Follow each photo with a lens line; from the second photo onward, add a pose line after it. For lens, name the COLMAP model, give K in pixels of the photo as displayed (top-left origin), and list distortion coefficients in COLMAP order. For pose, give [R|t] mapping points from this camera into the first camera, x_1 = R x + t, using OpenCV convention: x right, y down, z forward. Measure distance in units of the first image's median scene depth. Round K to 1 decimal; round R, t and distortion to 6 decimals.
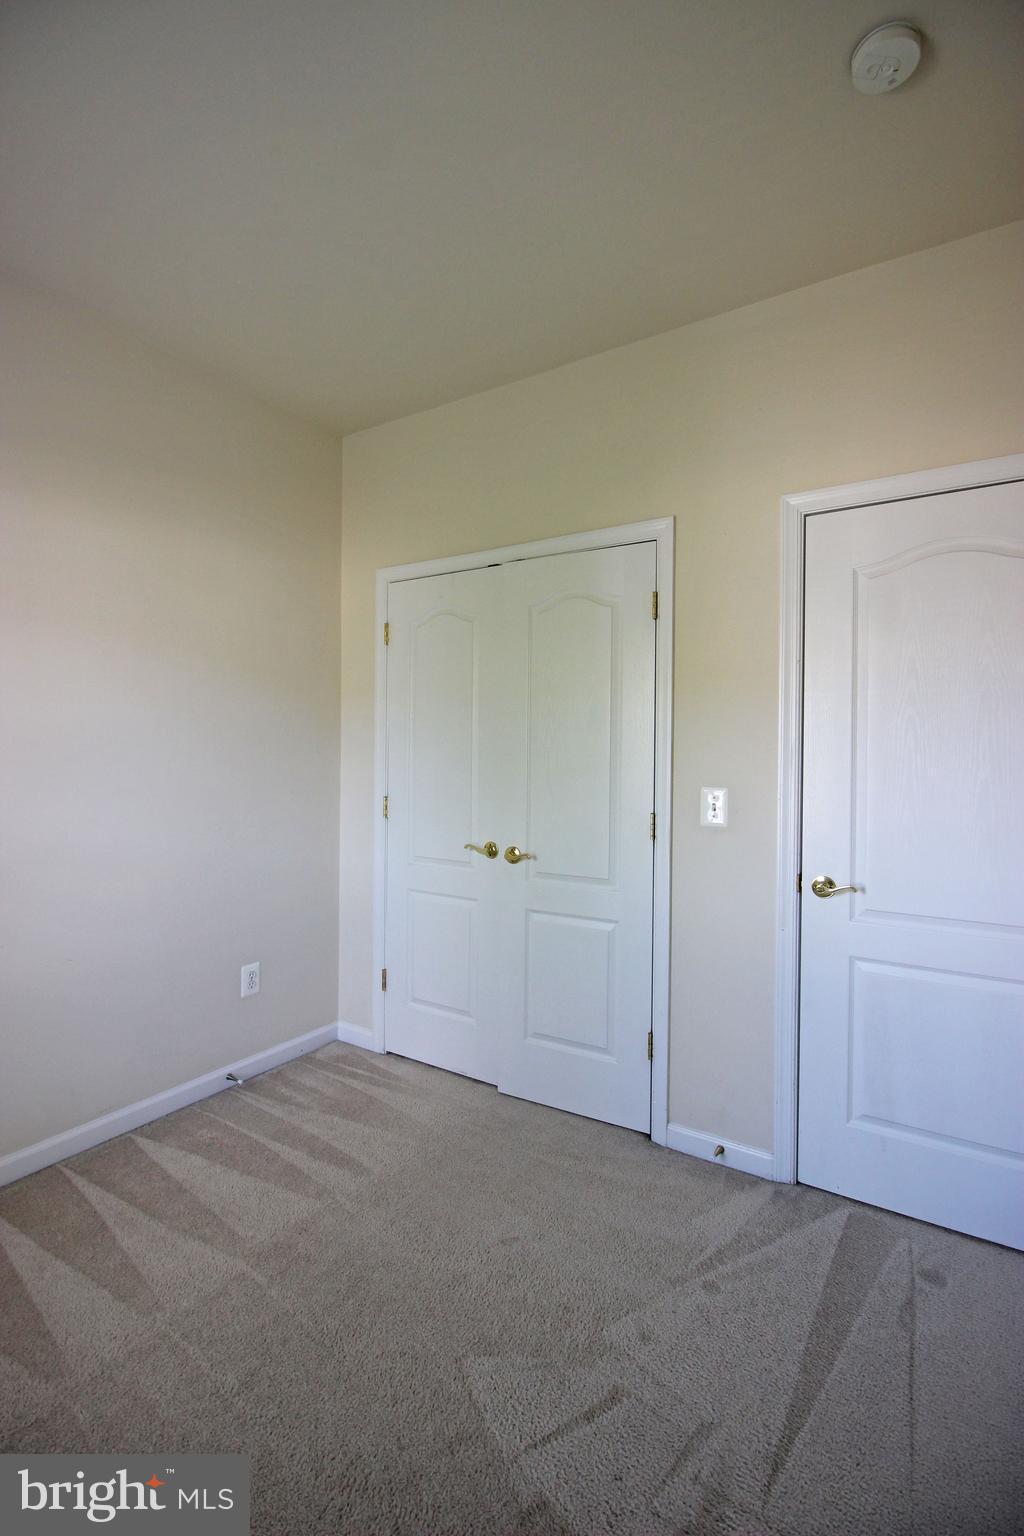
lens RADIAL K [[710.3, 0, 509.0], [0, 710.3, 759.4], [0, 0, 1]] dist [0.001243, -0.013179]
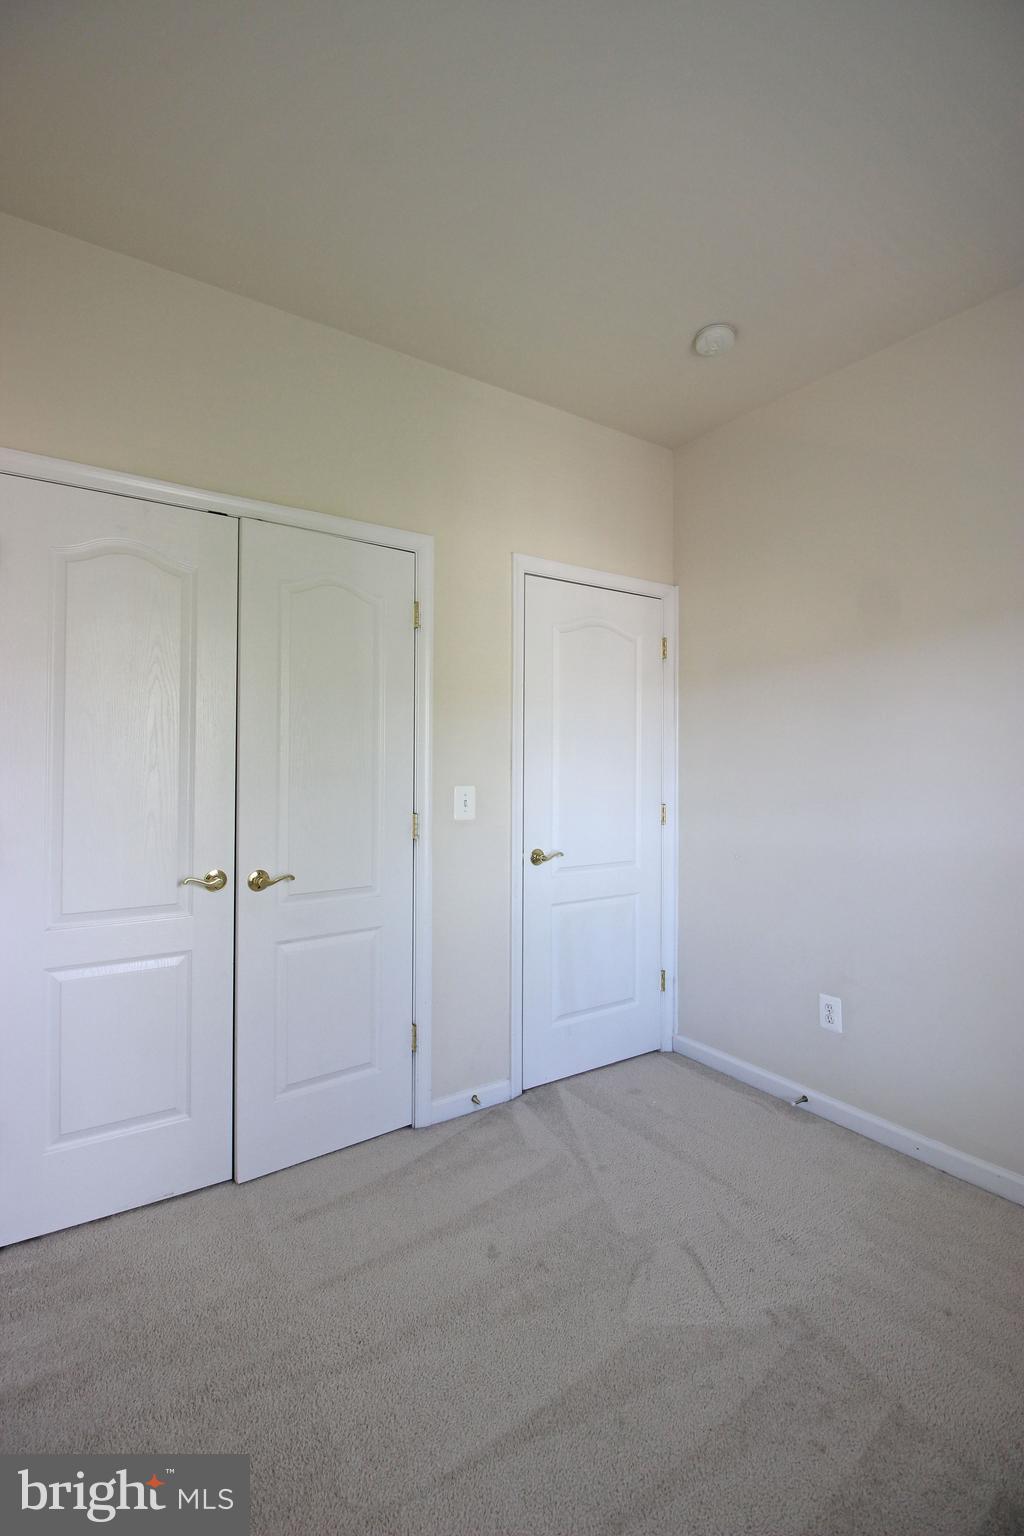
lens RADIAL K [[721.4, 0, 513.9], [0, 721.4, 748.0], [0, 0, 1]] dist [-0.000013, -0.000186]
pose [[0.384363, 0.006024, 0.923162, -0.740761], [0.001953, 0.999971, -0.007338, -0.012521], [-0.923180, 0.004624, 0.384340, 0.469065]]
